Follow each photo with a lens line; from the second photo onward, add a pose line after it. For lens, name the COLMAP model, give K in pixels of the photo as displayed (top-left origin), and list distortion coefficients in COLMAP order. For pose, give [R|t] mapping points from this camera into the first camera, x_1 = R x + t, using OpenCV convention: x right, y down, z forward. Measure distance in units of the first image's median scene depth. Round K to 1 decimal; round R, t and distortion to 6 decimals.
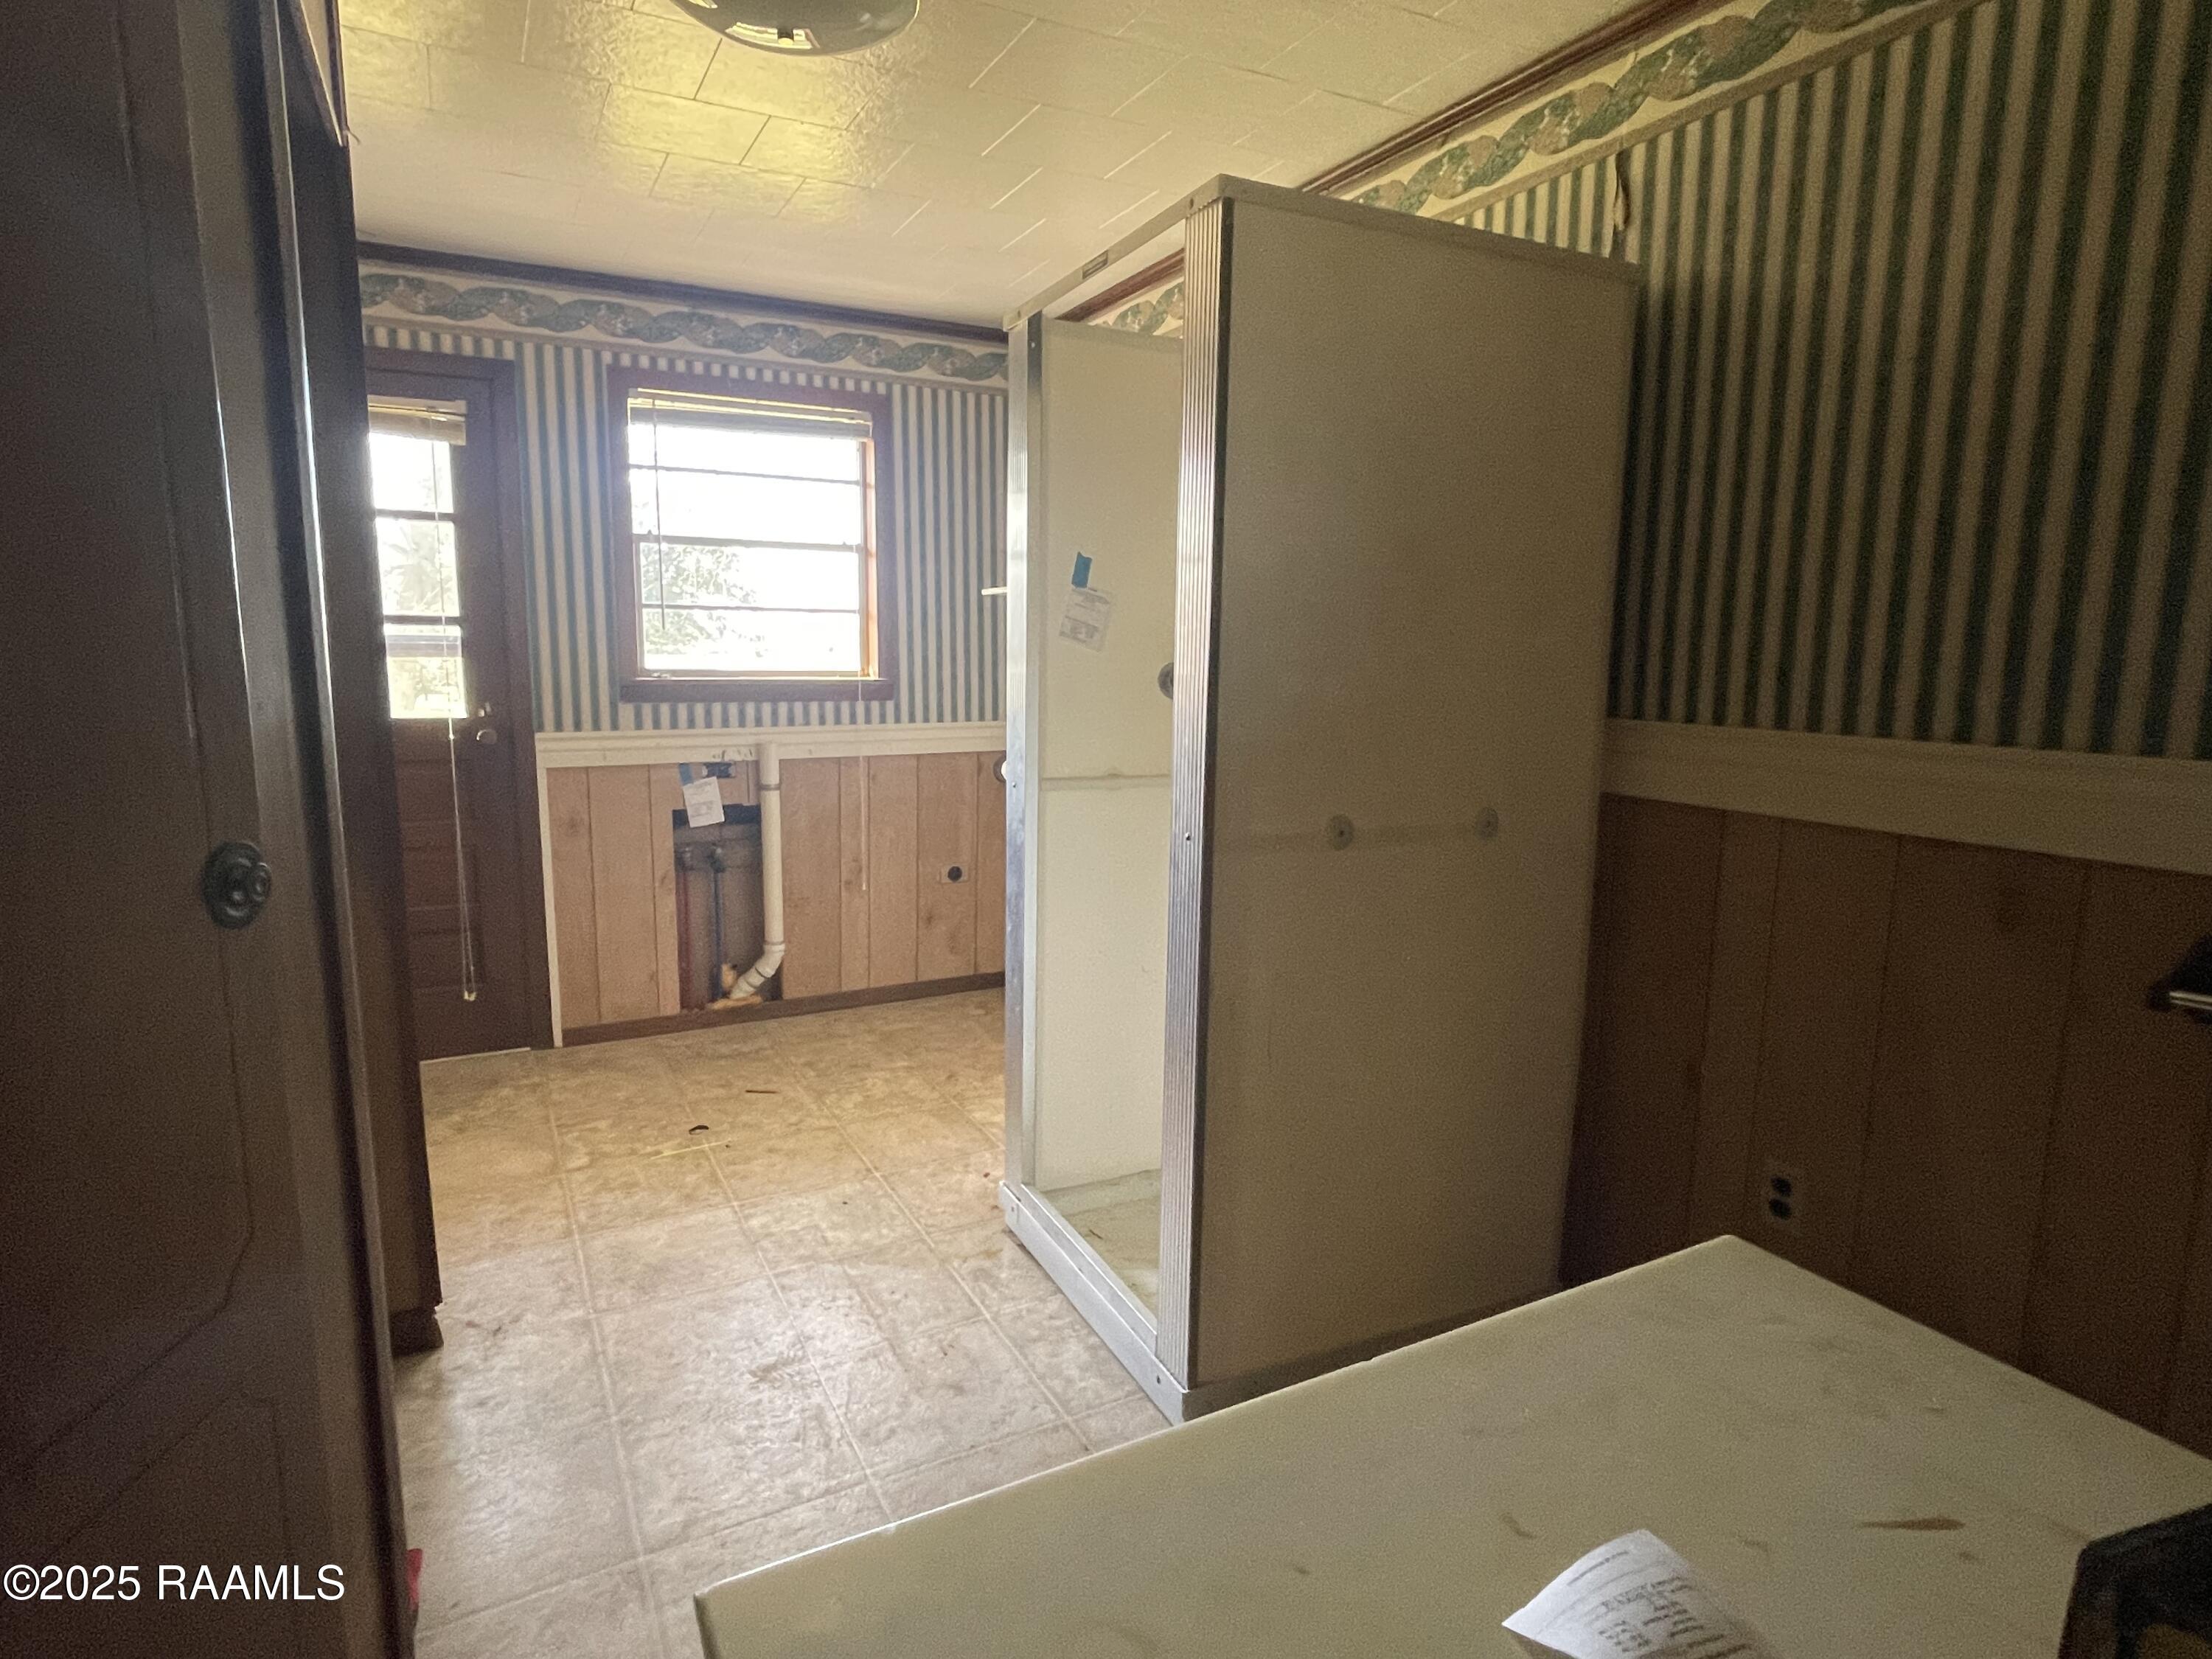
lens RADIAL K [[1190.8, 0, 1110.2], [0, 1190.8, 824.6], [0, 0, 1]] dist [-0.012411, 0.009434]
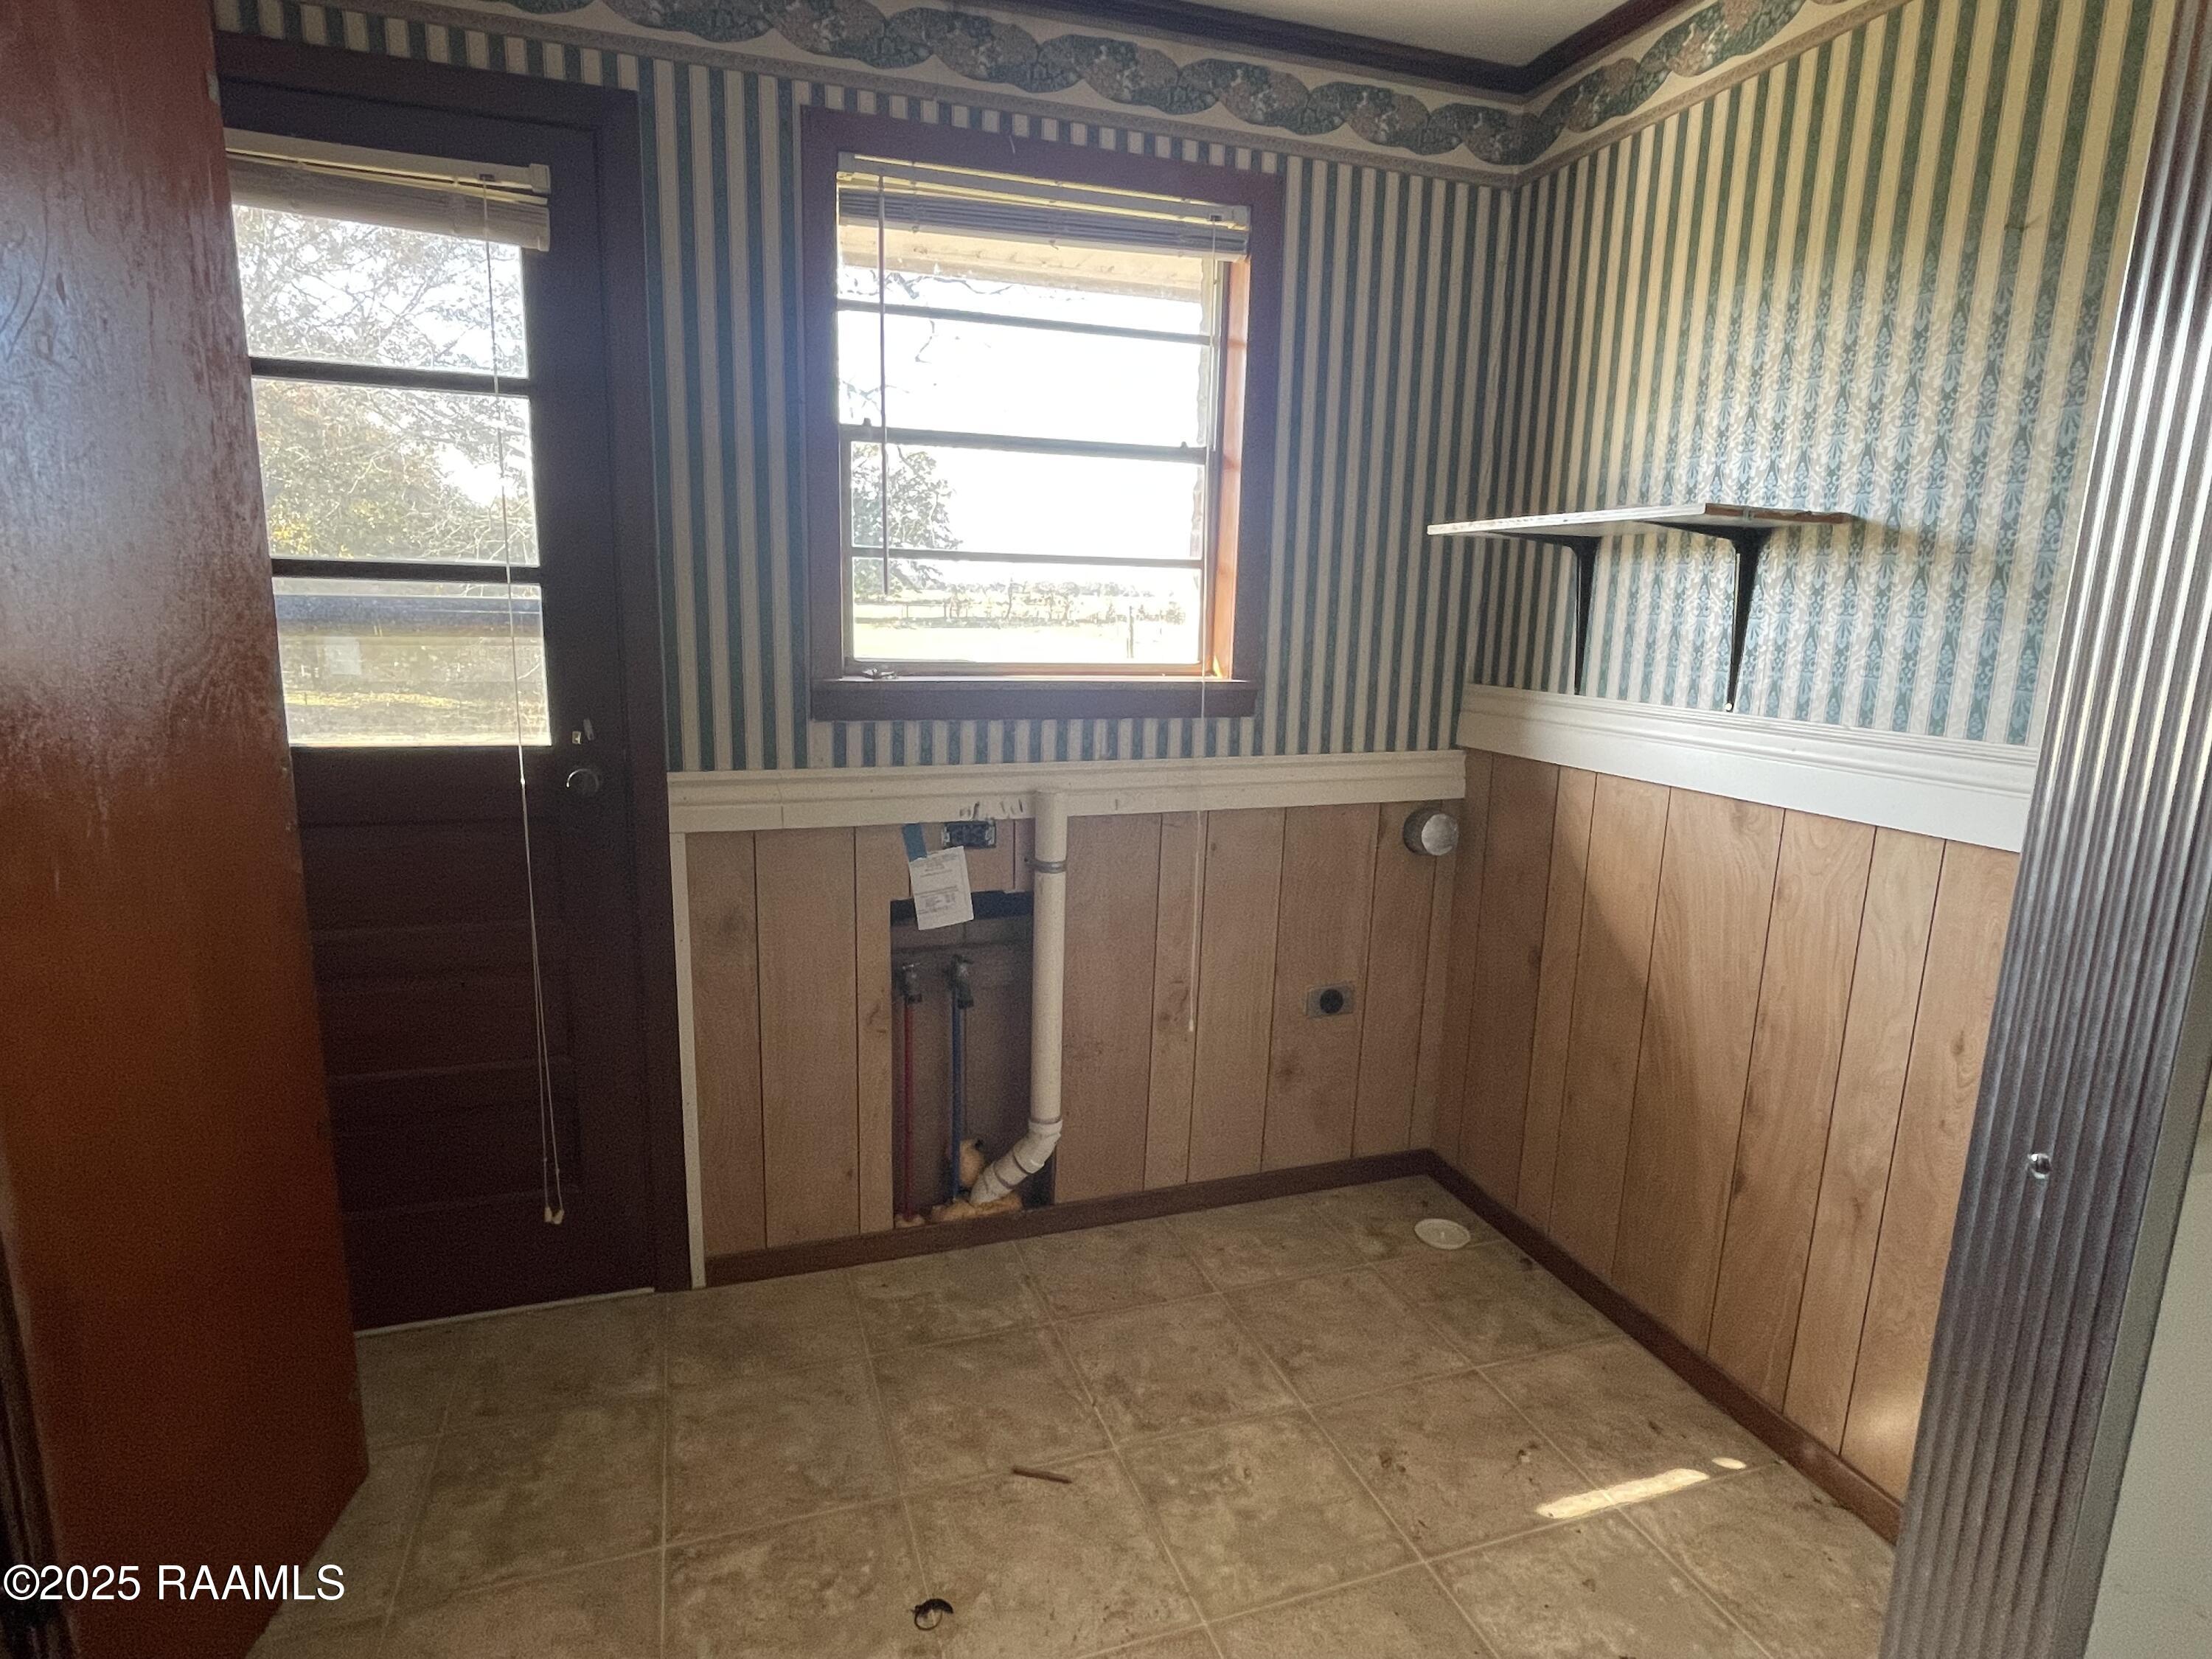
lens RADIAL K [[1190.8, 0, 1104.9], [0, 1190.8, 823.5], [0, 0, 1]] dist [-0.012411, 0.009434]
pose [[0.986774, 0.041767, -0.156628, -0.173386], [-0.035873, 0.998545, 0.040273, -0.078466], [0.158082, -0.034122, 0.986836, 0.437919]]
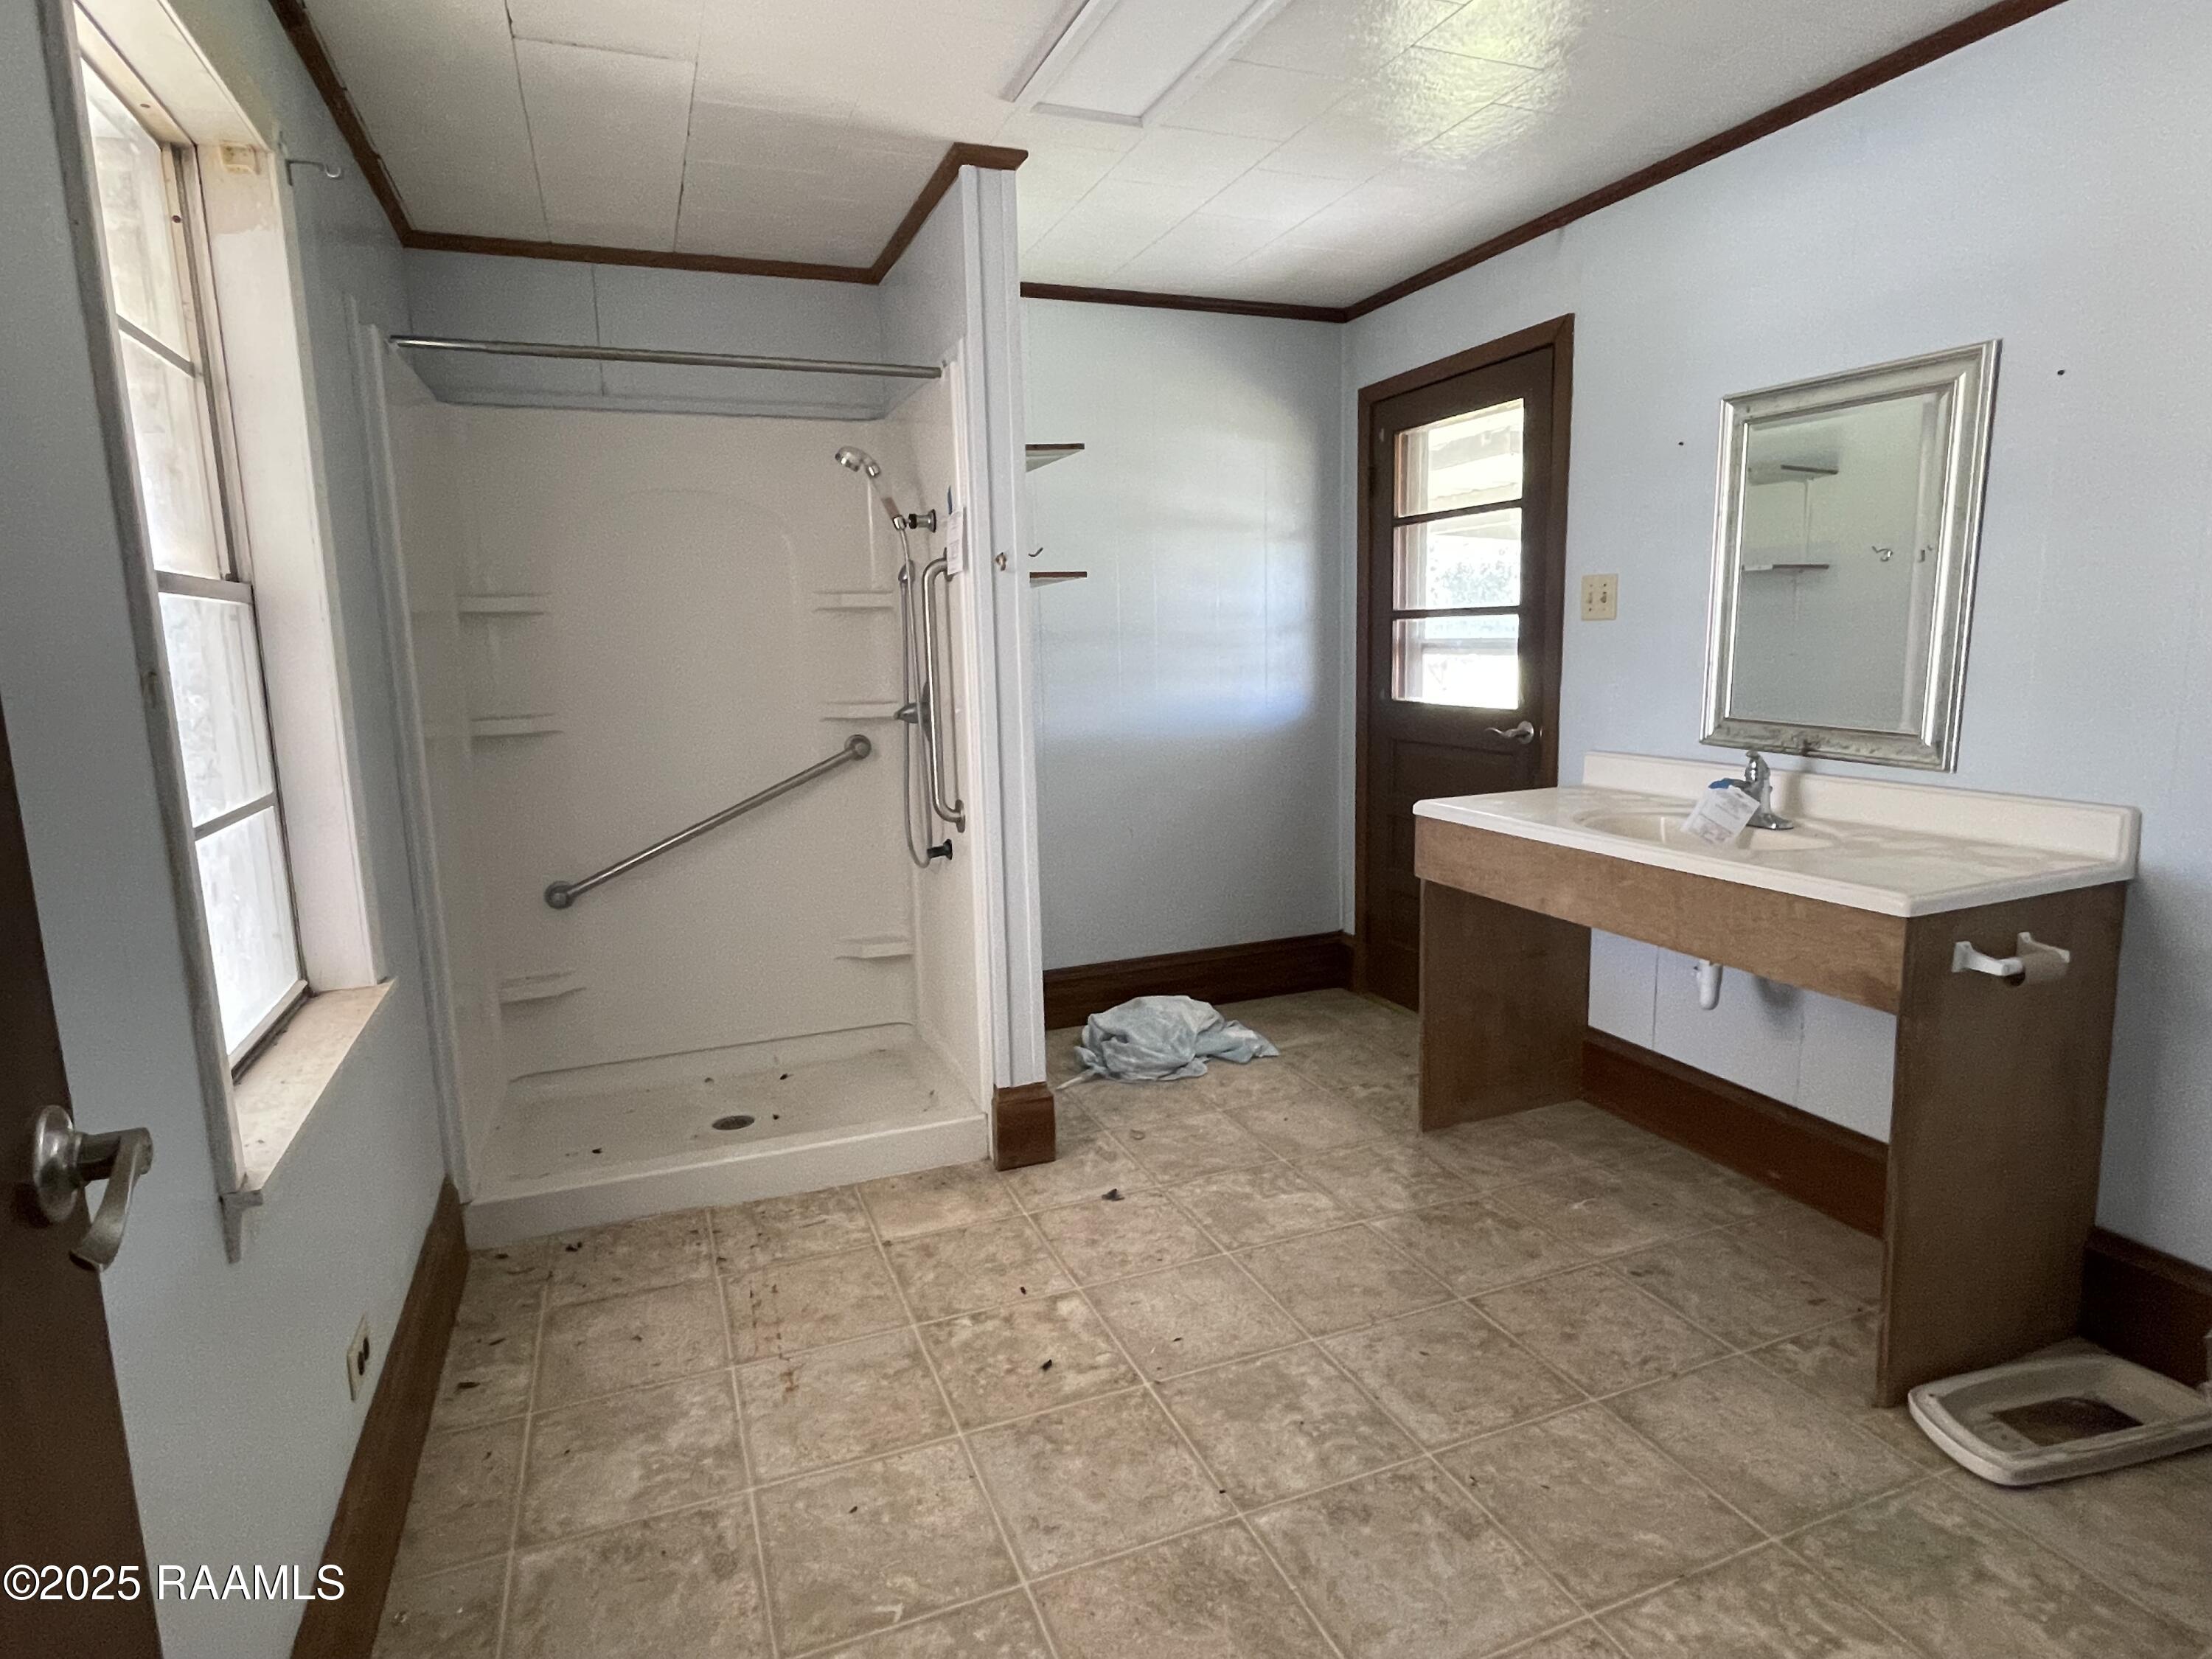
lens RADIAL K [[1190.8, 0, 1111.0], [0, 1190.8, 828.6], [0, 0, 1]] dist [-0.012411, 0.009434]
pose [[-0.993672, -0.011236, 0.111755, -0.431150], [0.023343, 0.952597, 0.303337, -0.199768], [-0.109865, 0.304026, -0.946307, 1.271149]]
